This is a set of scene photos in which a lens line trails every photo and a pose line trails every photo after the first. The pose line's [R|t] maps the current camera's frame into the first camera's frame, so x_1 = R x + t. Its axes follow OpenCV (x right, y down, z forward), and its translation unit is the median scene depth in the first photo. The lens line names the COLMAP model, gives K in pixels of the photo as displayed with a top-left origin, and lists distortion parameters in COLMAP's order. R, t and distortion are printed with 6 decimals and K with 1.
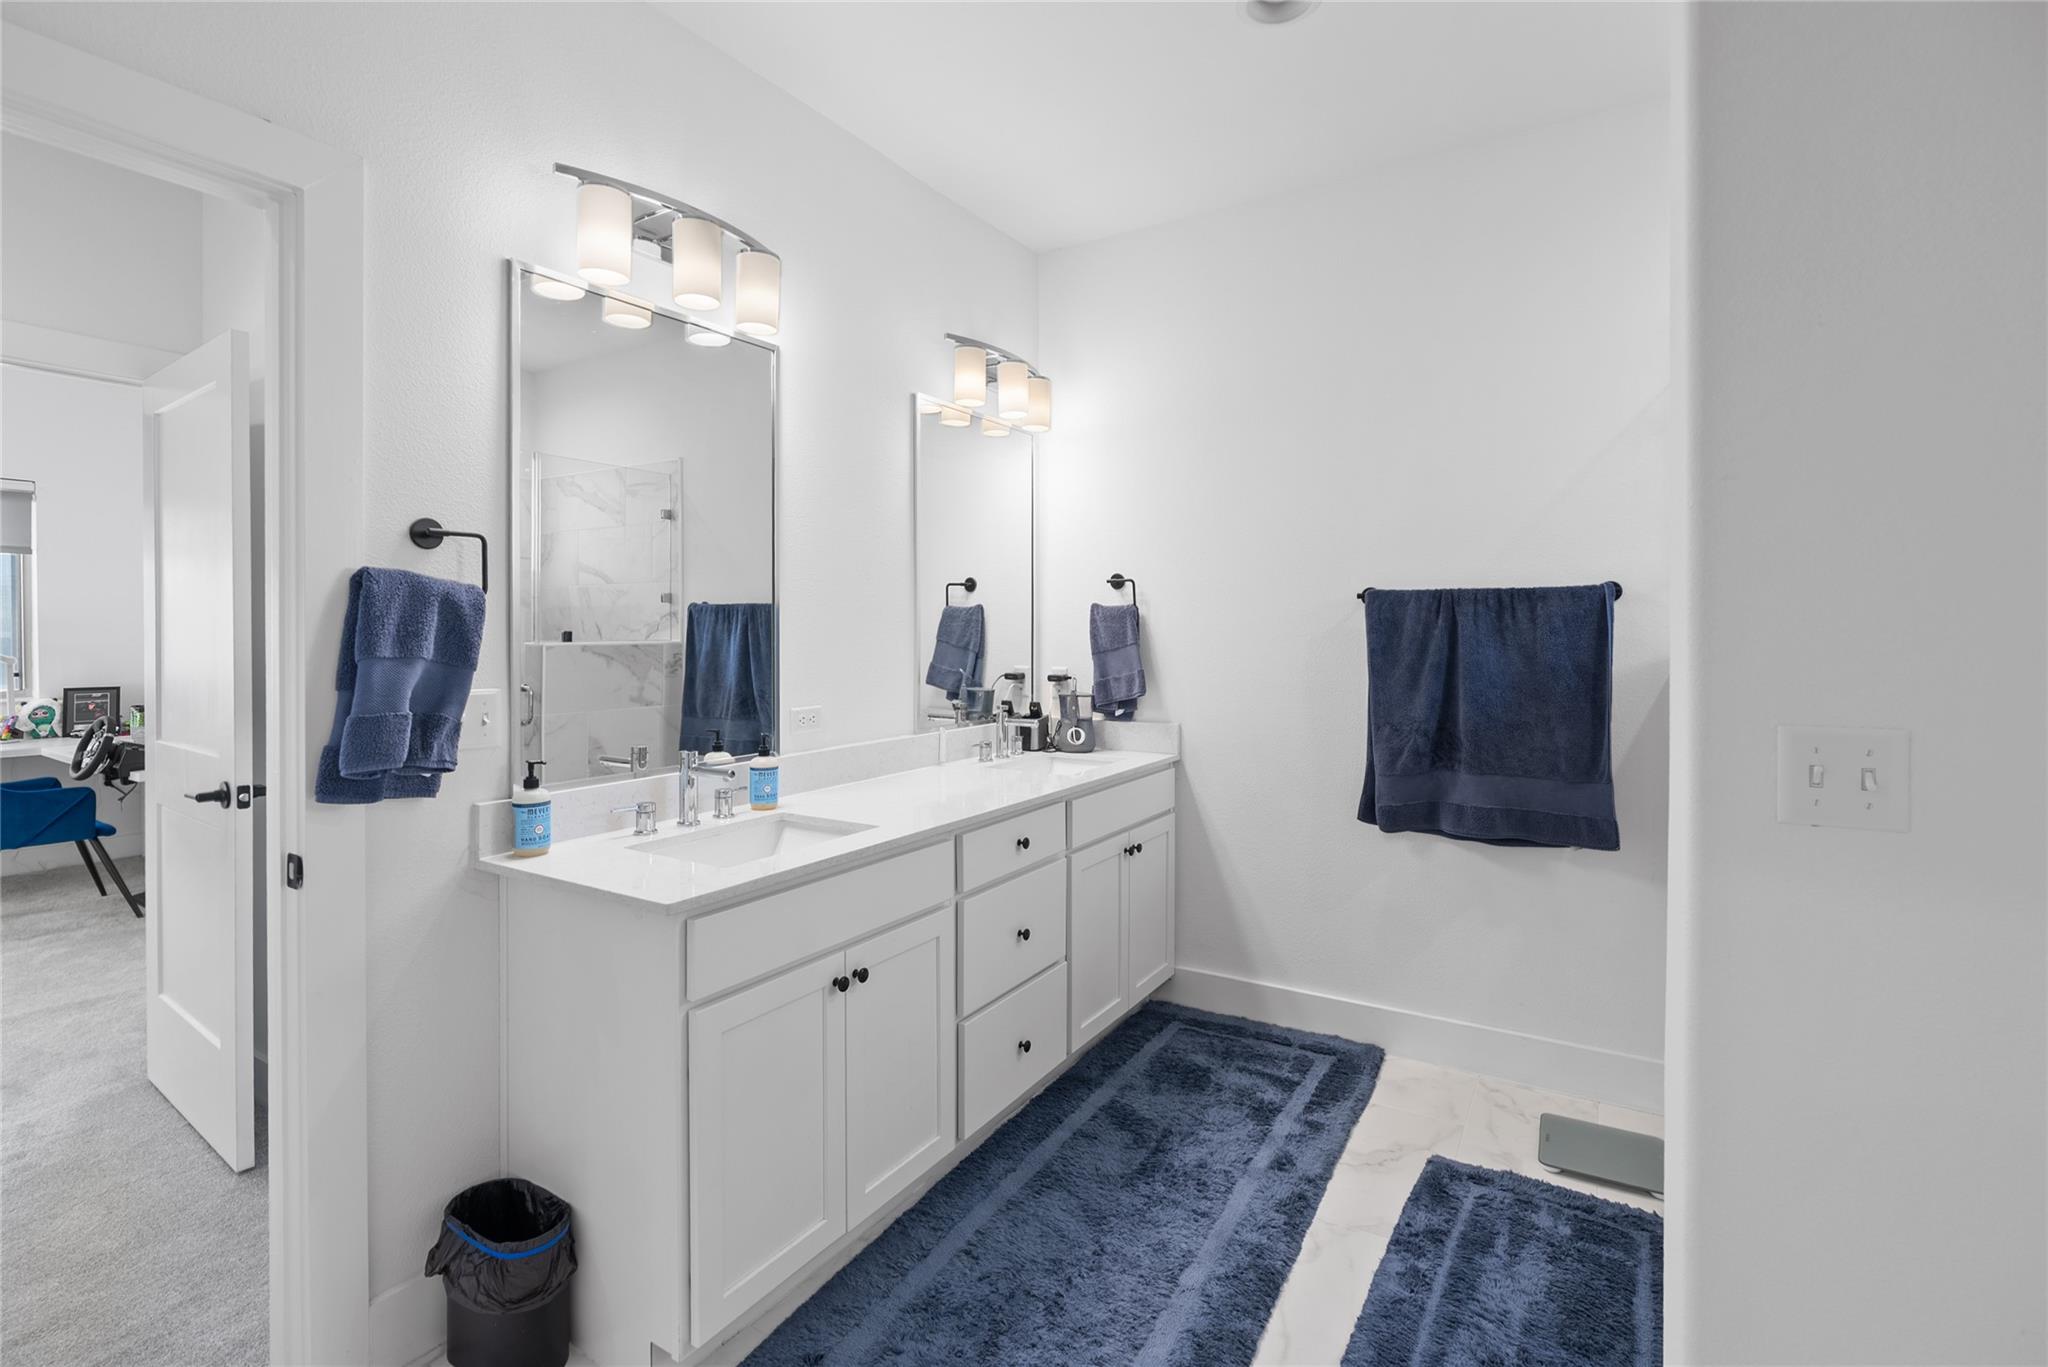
lens RADIAL K [[949.7, 0, 1029.8], [0, 949.7, 627.2], [0, 0, 1]] dist [0.000897, 0.000882]
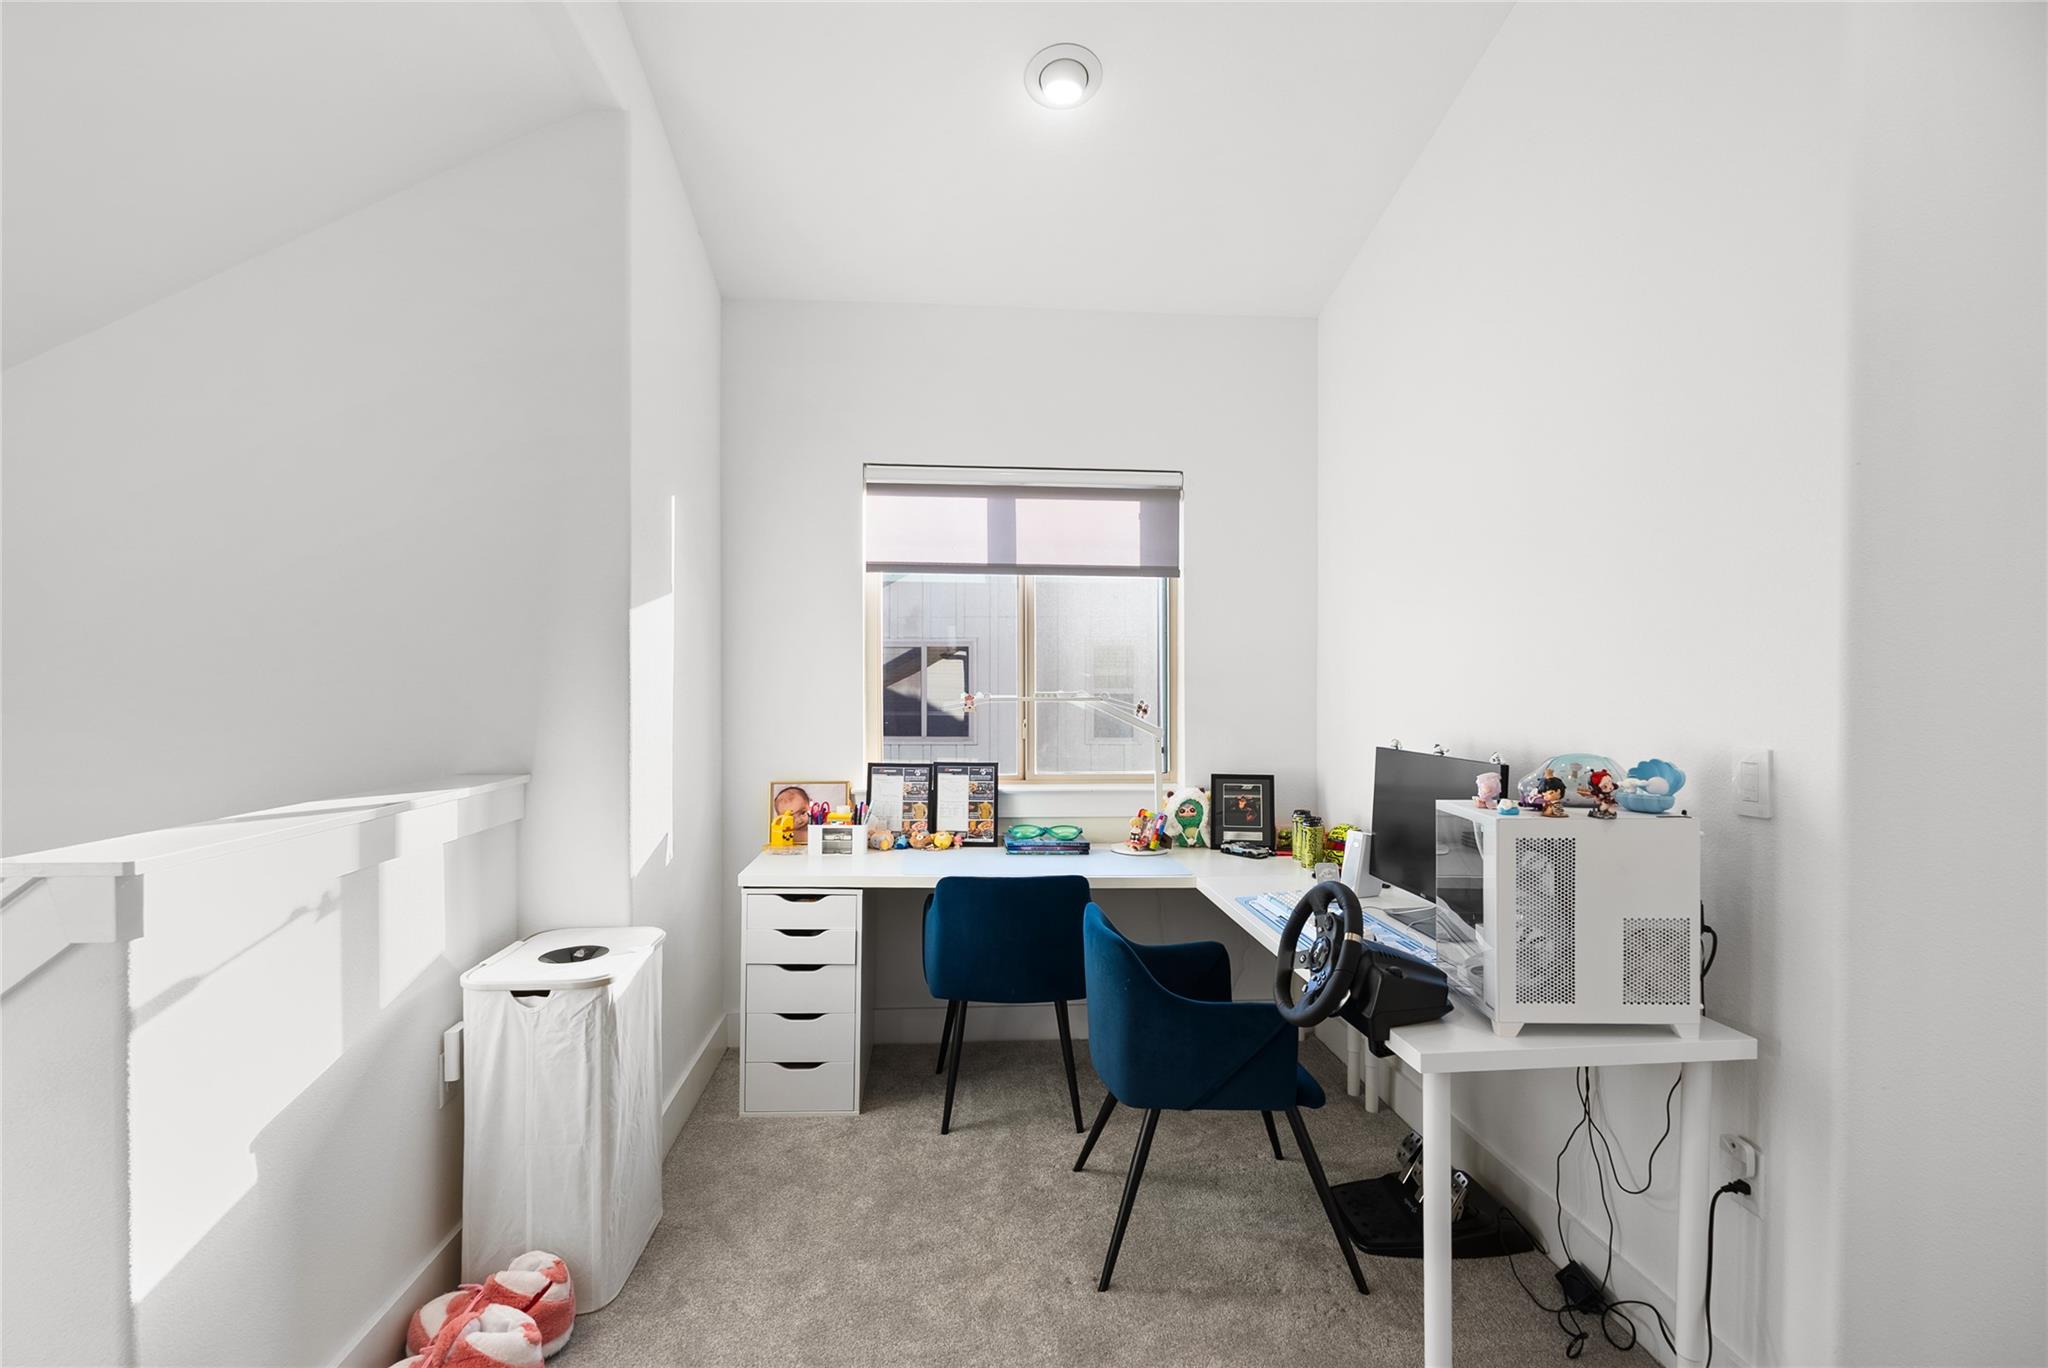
lens RADIAL K [[949.7, 0, 1020.2], [0, 949.7, 680.0], [0, 0, 1]] dist [0.000897, 0.000882]
pose [[0.593270, 0.003259, -0.804997, -0.563259], [-0.003307, 0.999993, 0.001612, -0.002951], [0.804997, 0.001706, 0.593277, 0.499749]]
